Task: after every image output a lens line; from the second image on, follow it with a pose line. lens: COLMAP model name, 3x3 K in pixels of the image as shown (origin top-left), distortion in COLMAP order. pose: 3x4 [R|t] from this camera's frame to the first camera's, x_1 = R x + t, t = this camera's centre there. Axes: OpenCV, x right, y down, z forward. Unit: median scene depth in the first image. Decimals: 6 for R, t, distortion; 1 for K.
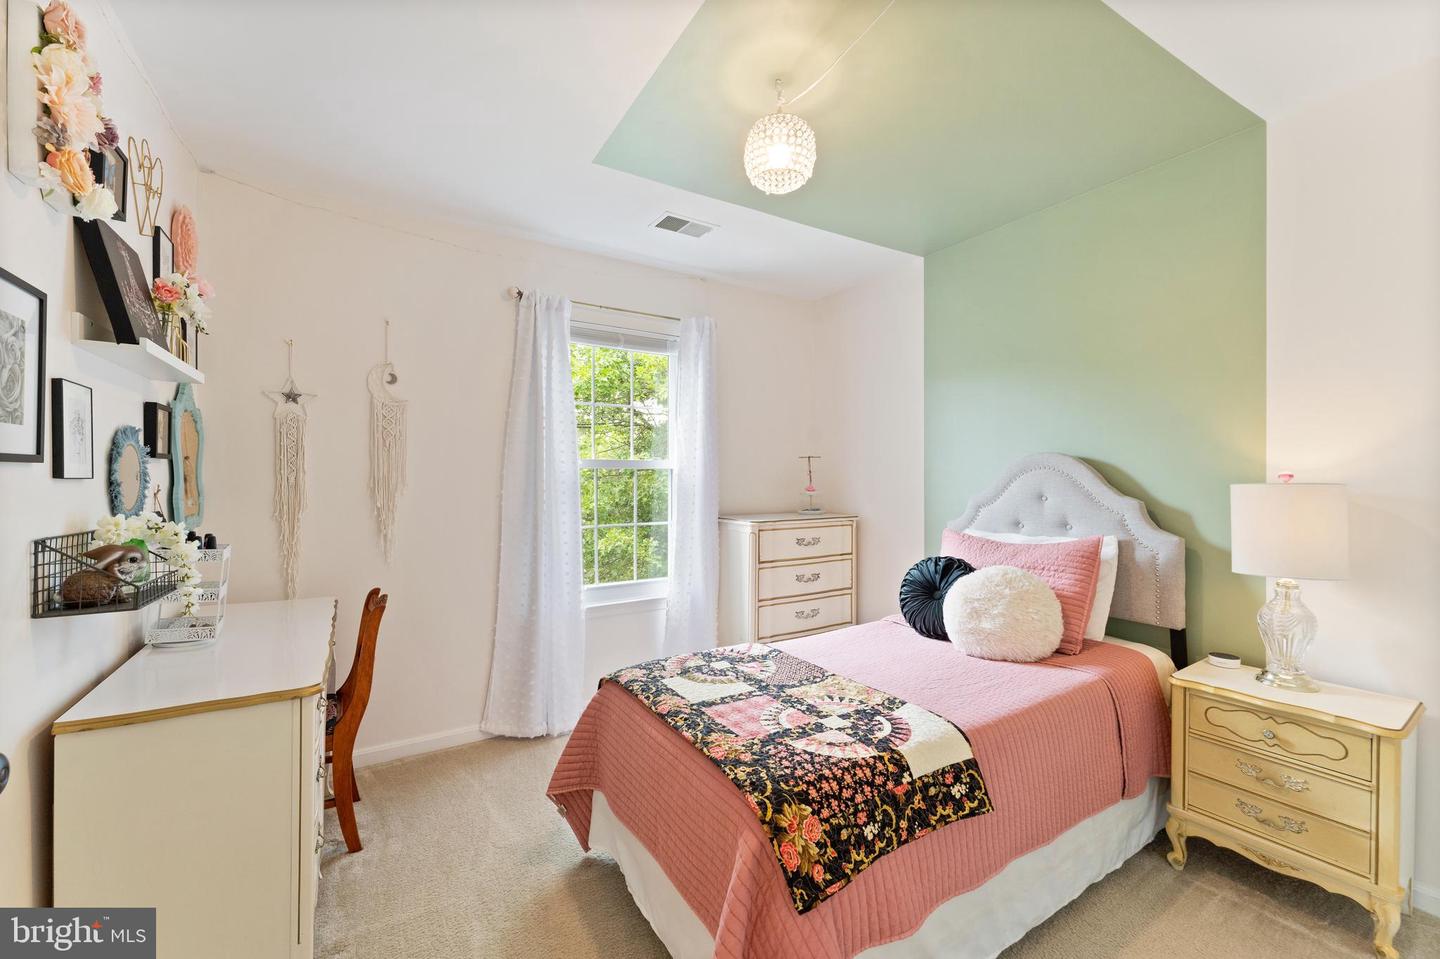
lens RADIAL K [[586.7, 0, 717.2], [0, 586.7, 479.7], [0, 0, 1]] dist [0.006347, -0.000566]
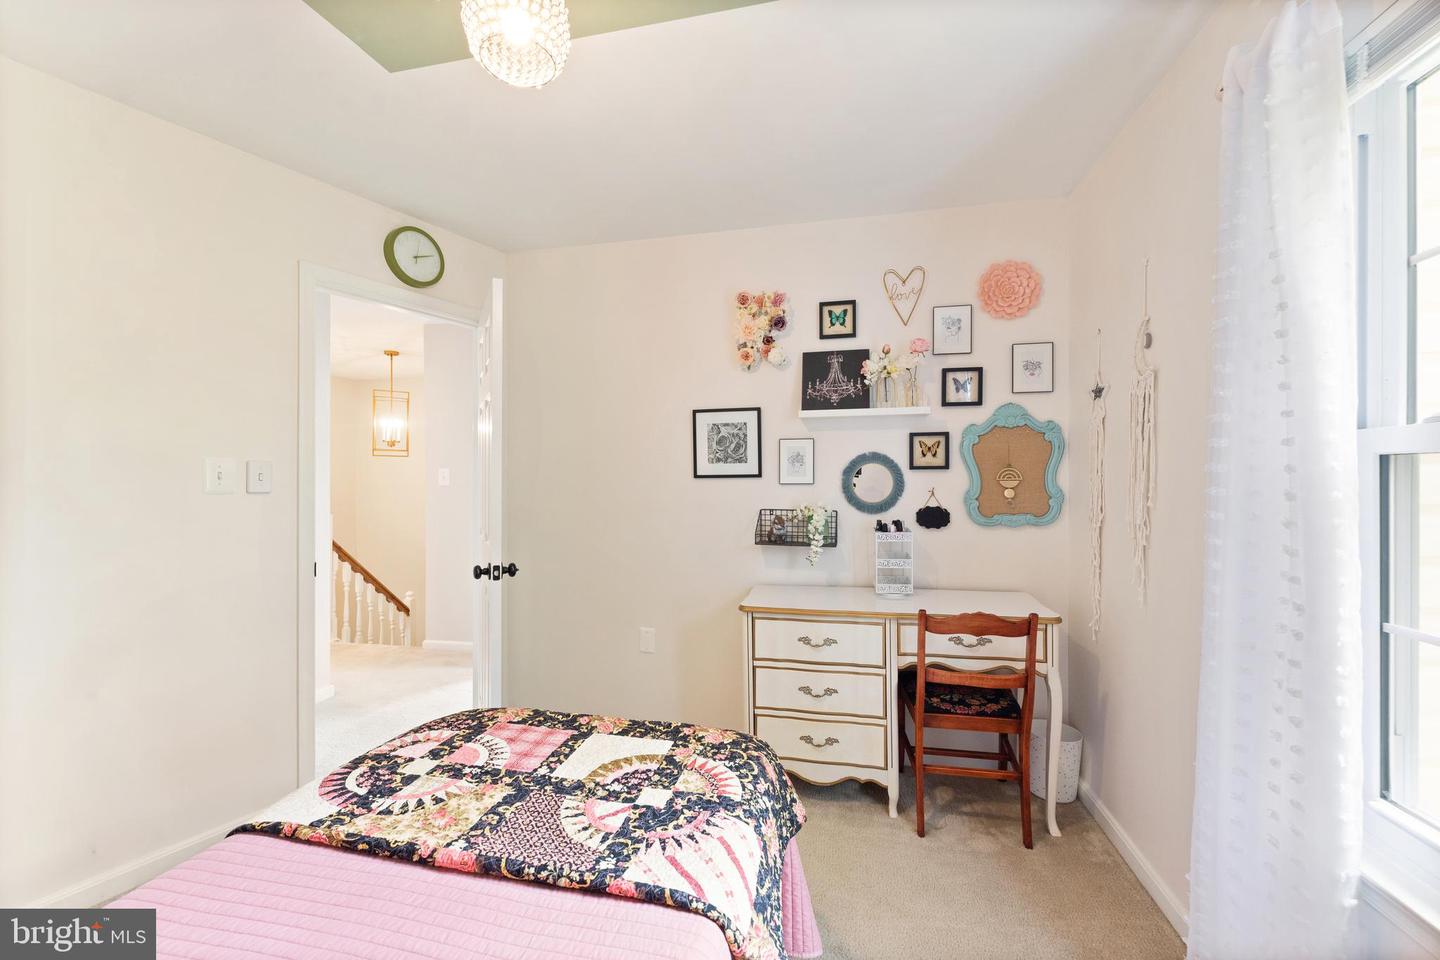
lens RADIAL K [[586.7, 0, 714.5], [0, 586.7, 486.2], [0, 0, 1]] dist [0.006347, -0.000566]
pose [[-0.711416, -0.000638, -0.702771, 0.463640], [-0.000877, 1.000000, -0.000020, 0.000202], [0.702771, 0.000602, -0.711416, 1.780637]]
